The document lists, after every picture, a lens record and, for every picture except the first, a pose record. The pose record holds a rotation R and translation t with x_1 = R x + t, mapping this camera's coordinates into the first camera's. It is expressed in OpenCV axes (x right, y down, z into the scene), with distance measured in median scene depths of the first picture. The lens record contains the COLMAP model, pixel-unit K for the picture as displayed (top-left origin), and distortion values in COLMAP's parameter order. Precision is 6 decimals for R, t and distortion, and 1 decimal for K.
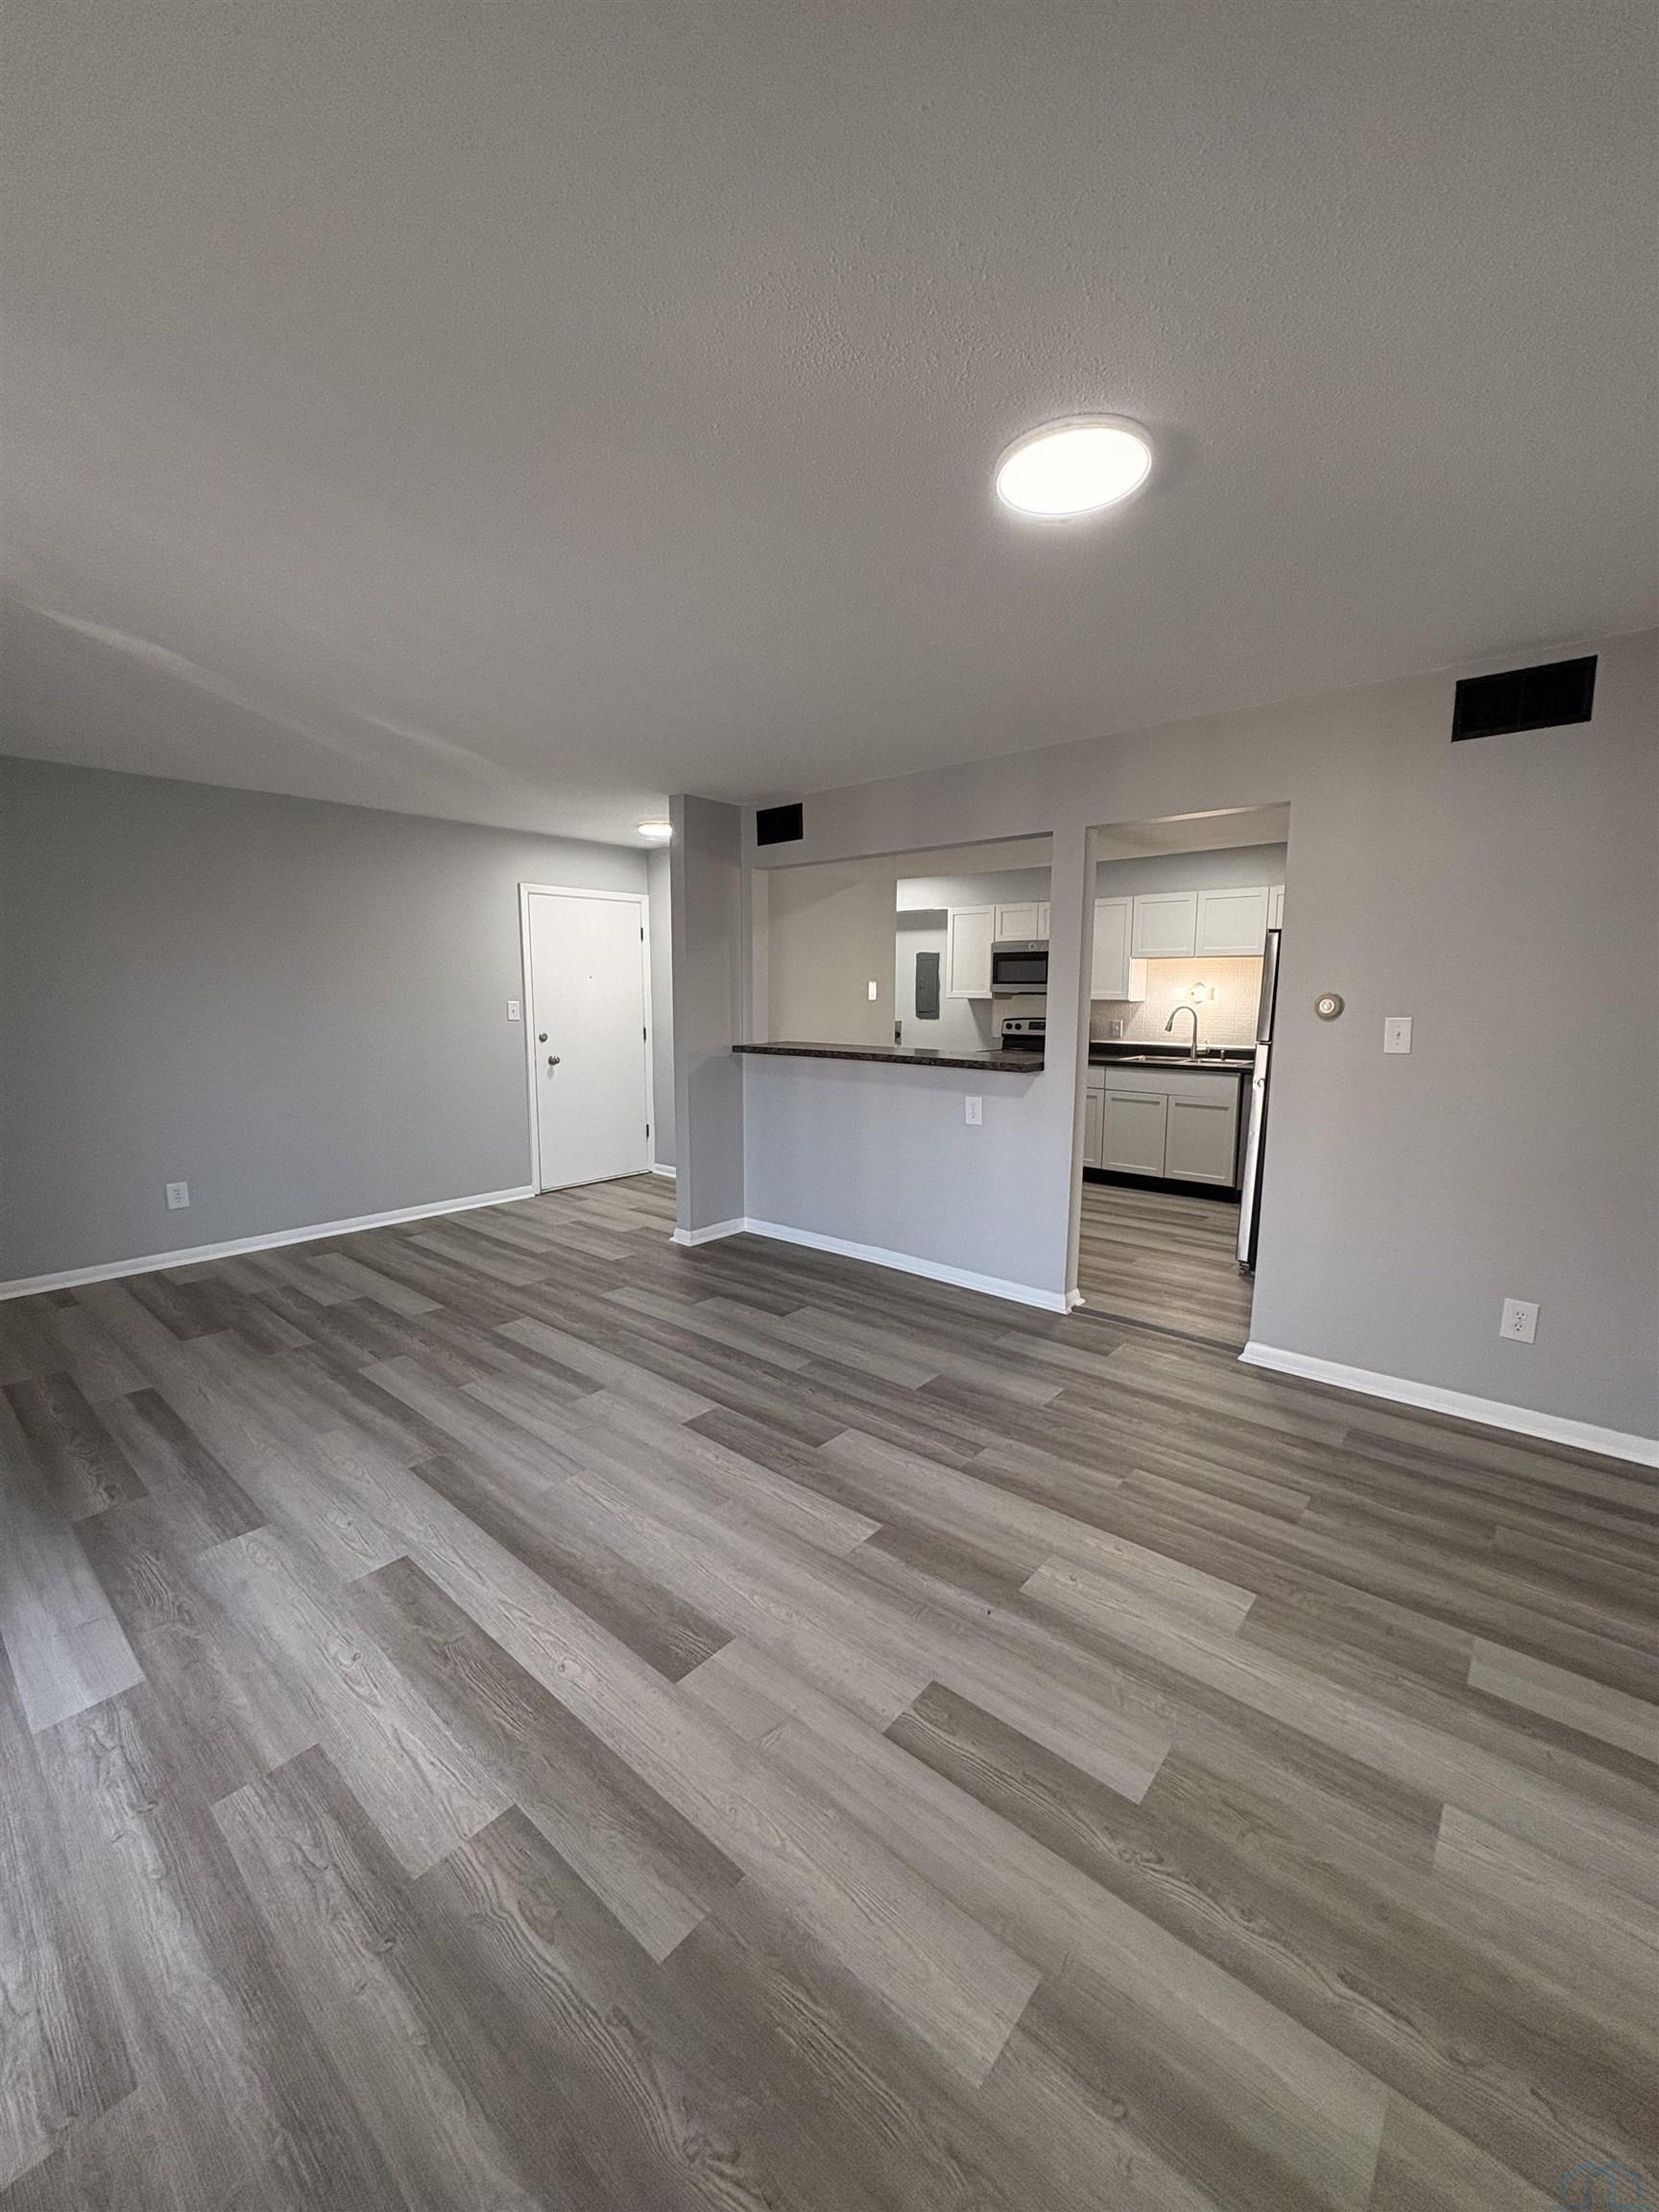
lens RADIAL K [[882.5, 0, 836.5], [0, 882.5, 1114.9], [0, 0, 1]] dist [-0.001468, 0.000821]
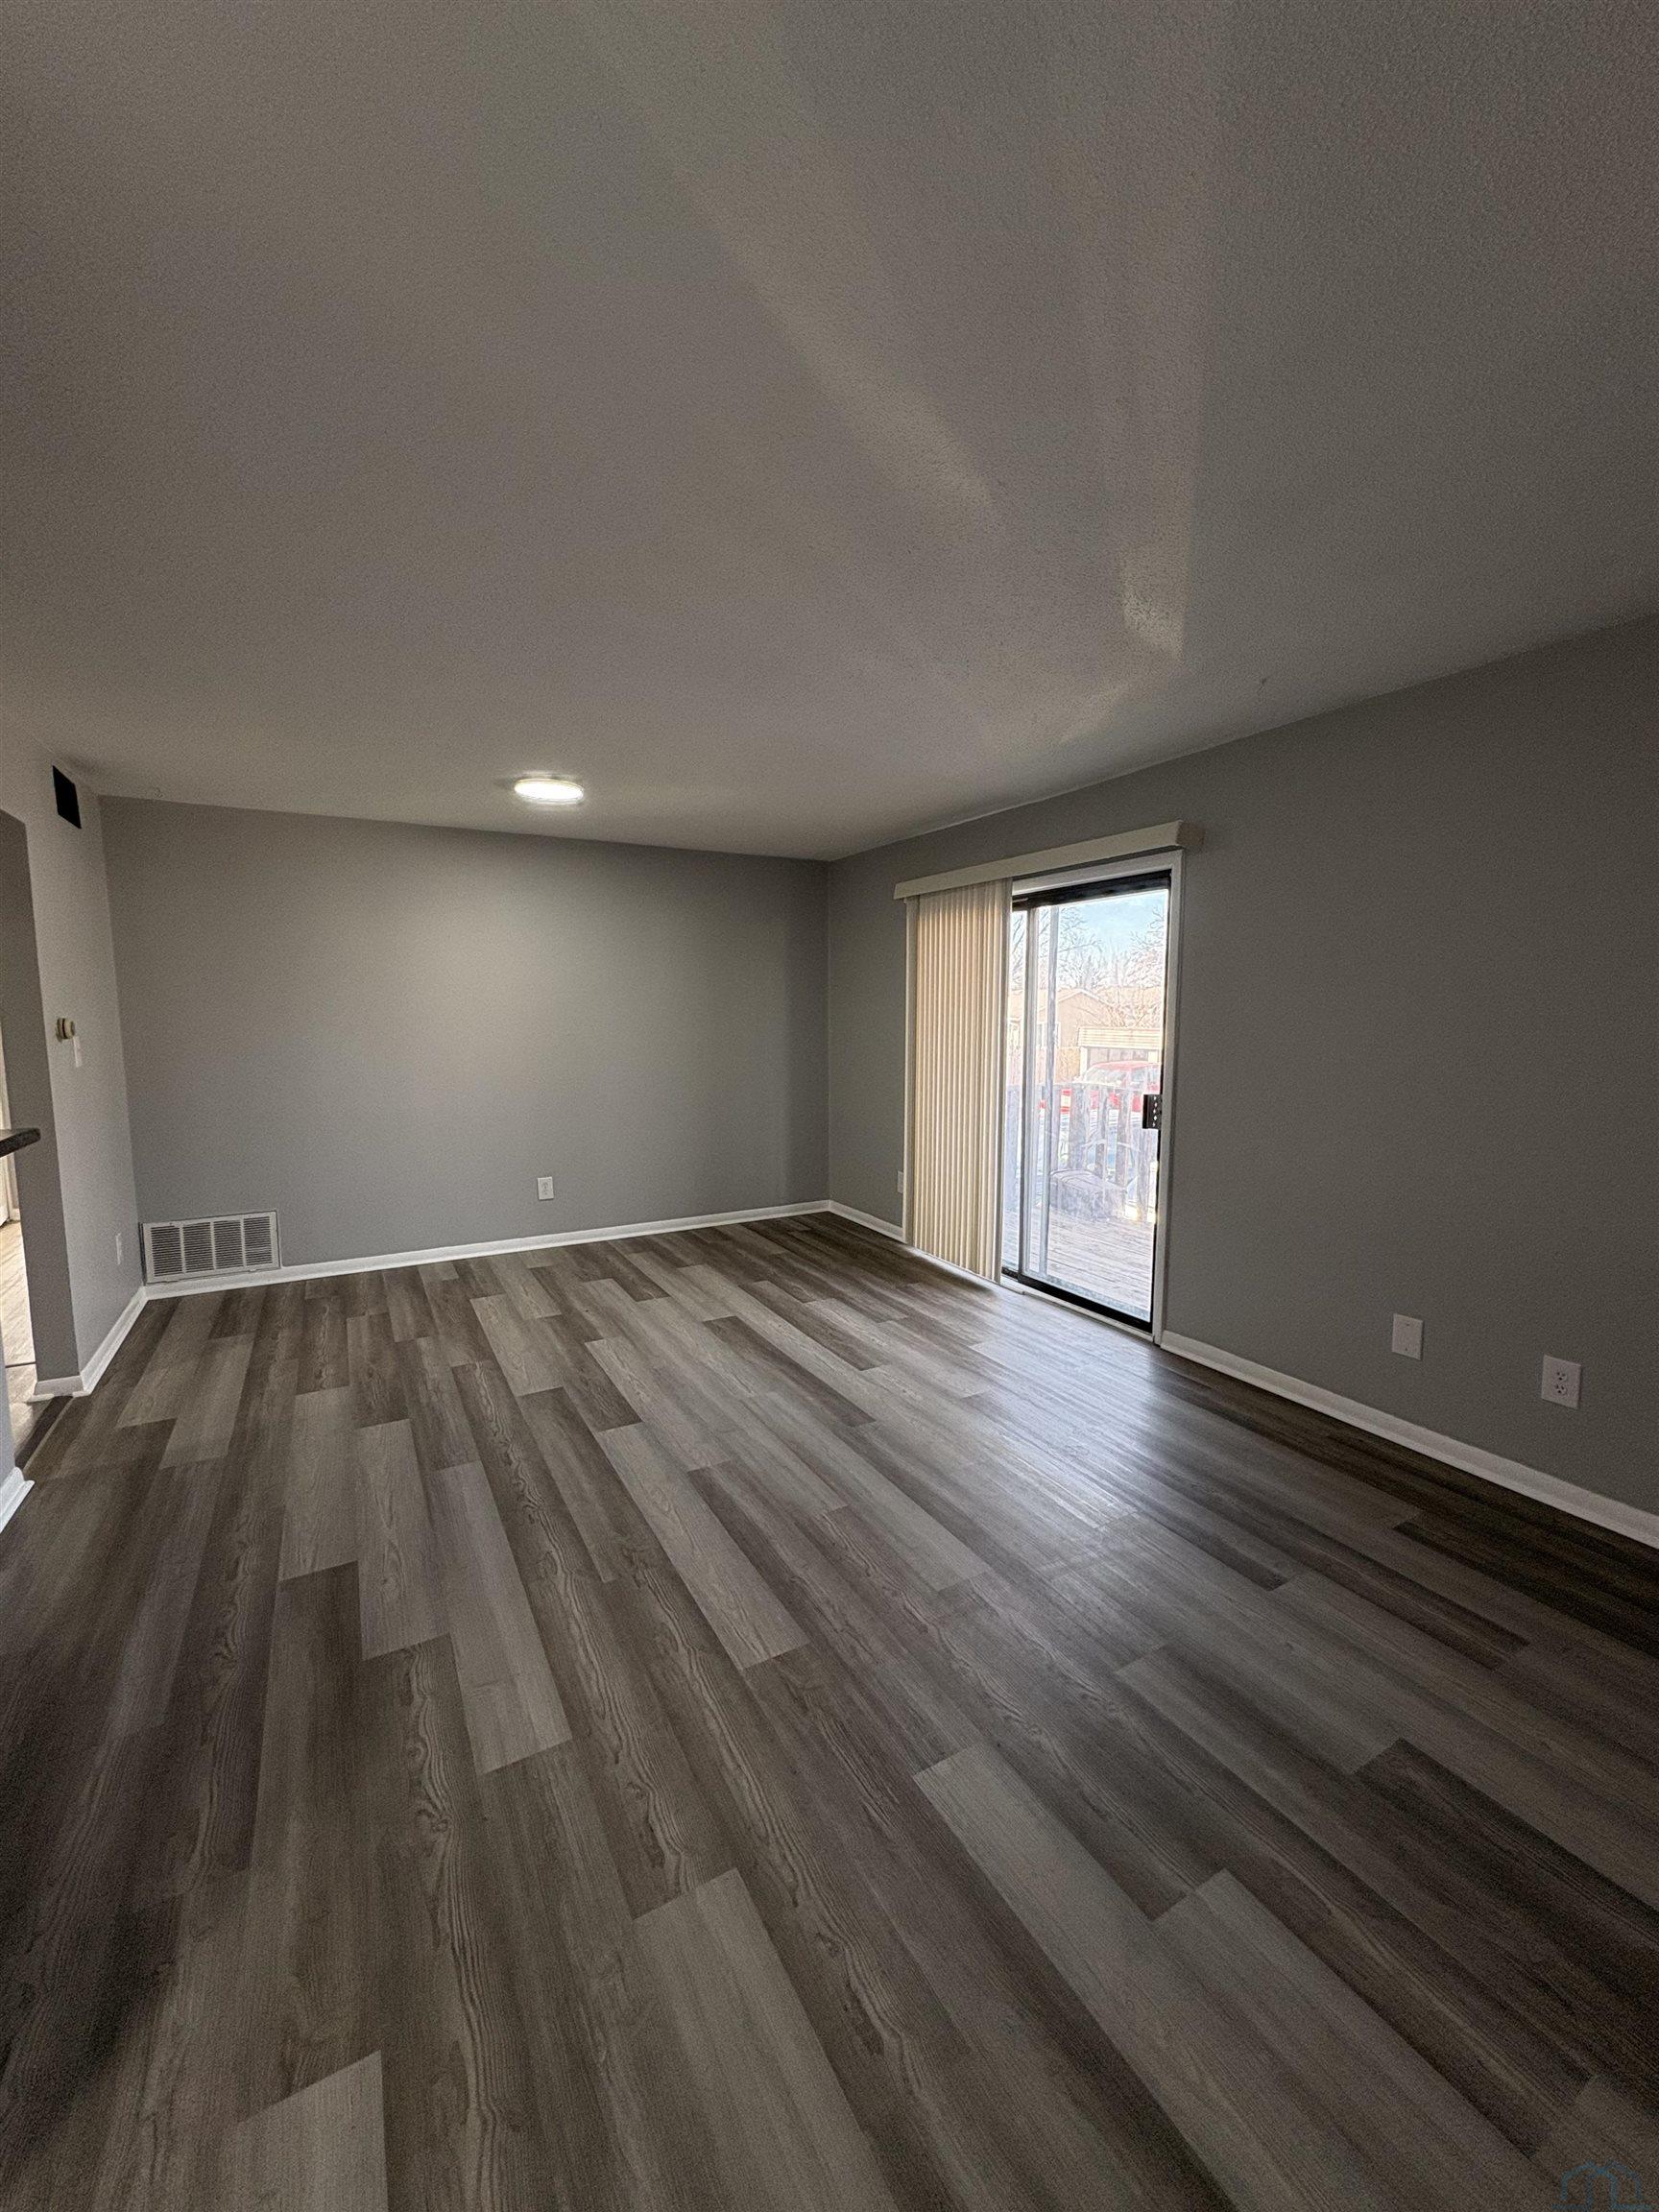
lens RADIAL K [[882.5, 0, 829.4], [0, 882.5, 1106.7], [0, 0, 1]] dist [-0.001468, 0.000821]
pose [[-0.939581, -0.038242, 0.340183, -0.779168], [0.048781, 0.968643, 0.243622, -0.280097], [-0.338832, 0.245497, -0.908253, 1.907331]]
